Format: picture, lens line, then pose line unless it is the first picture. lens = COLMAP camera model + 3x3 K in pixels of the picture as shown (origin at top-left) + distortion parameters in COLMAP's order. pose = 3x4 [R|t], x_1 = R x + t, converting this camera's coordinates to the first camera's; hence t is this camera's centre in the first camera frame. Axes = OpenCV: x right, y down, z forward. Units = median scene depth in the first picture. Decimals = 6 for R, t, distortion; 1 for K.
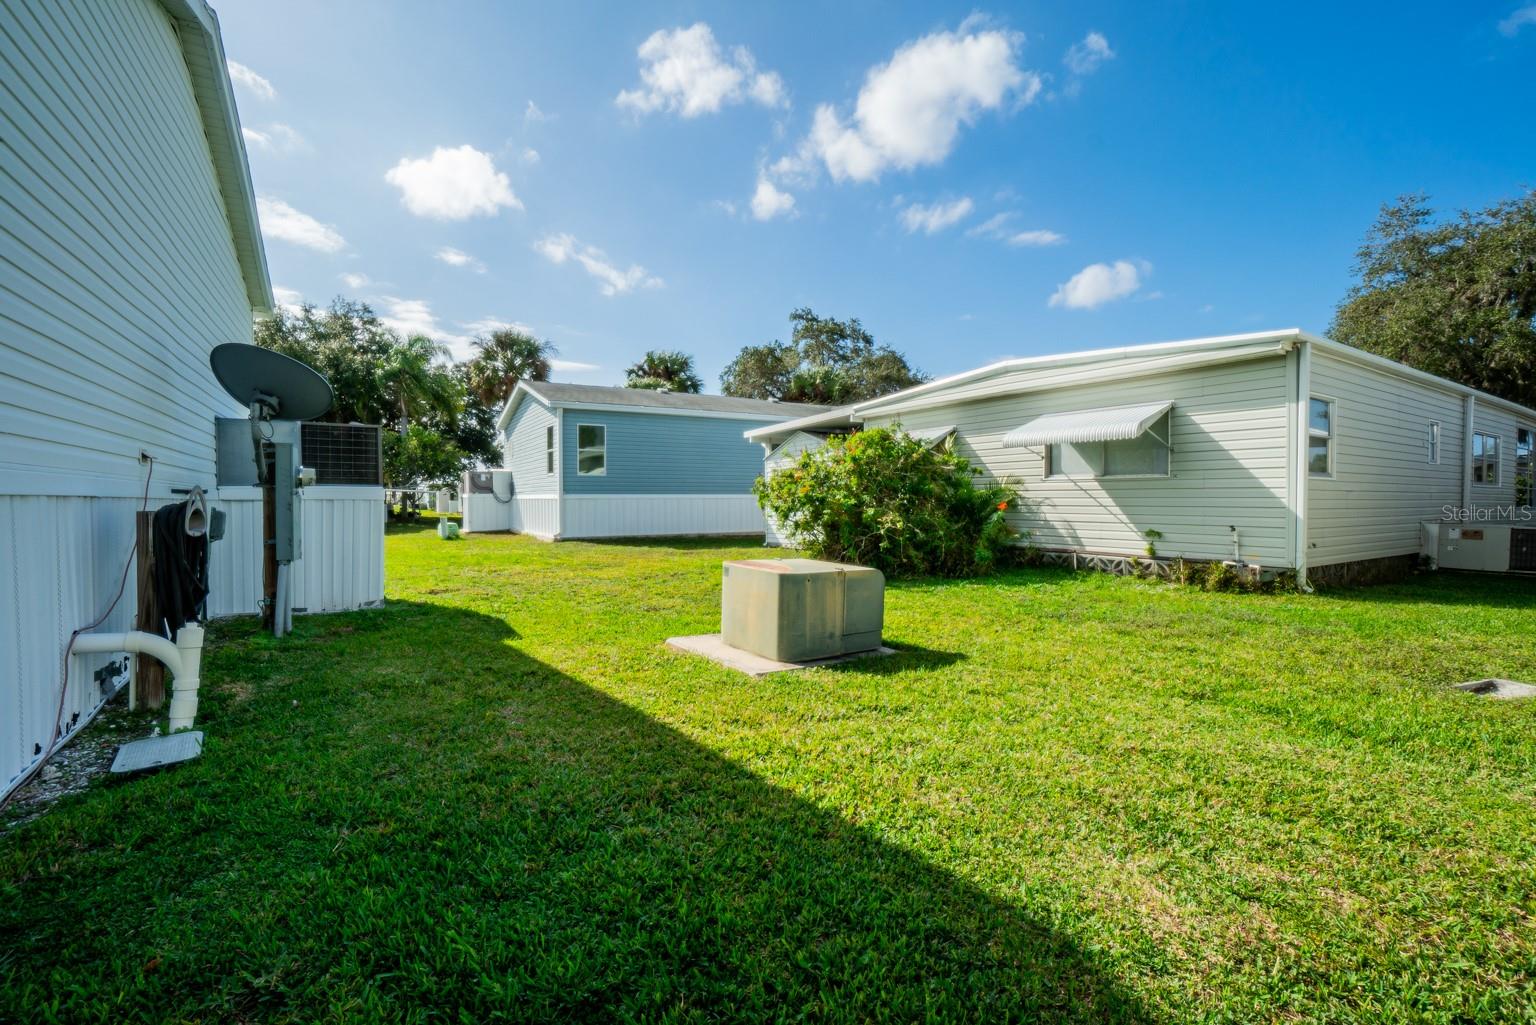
lens RADIAL K [[679.5, 0, 758.1], [0, 679.5, 514.5], [0, 0, 1]] dist [-0.065333, 0.023551]
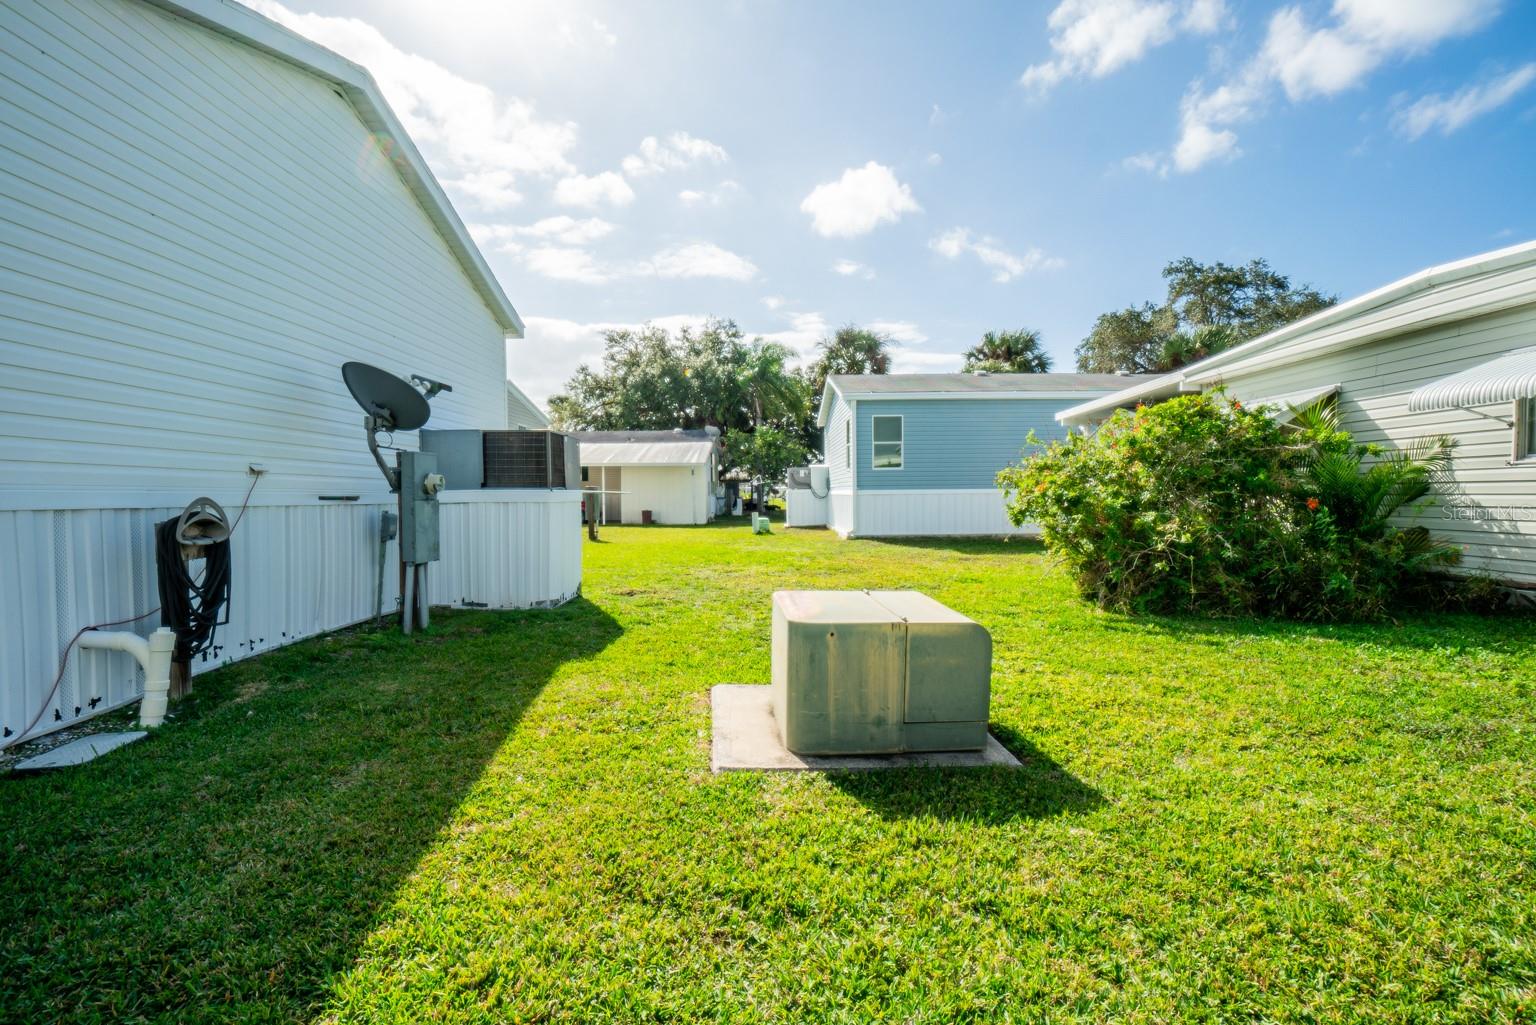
lens RADIAL K [[679.5, 0, 758.1], [0, 679.5, 514.5], [0, 0, 1]] dist [-0.065333, 0.023551]
pose [[0.855062, 0.009974, -0.518429, 0.085213], [-0.004242, 0.999916, 0.012240, -0.006138], [0.518508, -0.008267, 0.855033, 0.099514]]
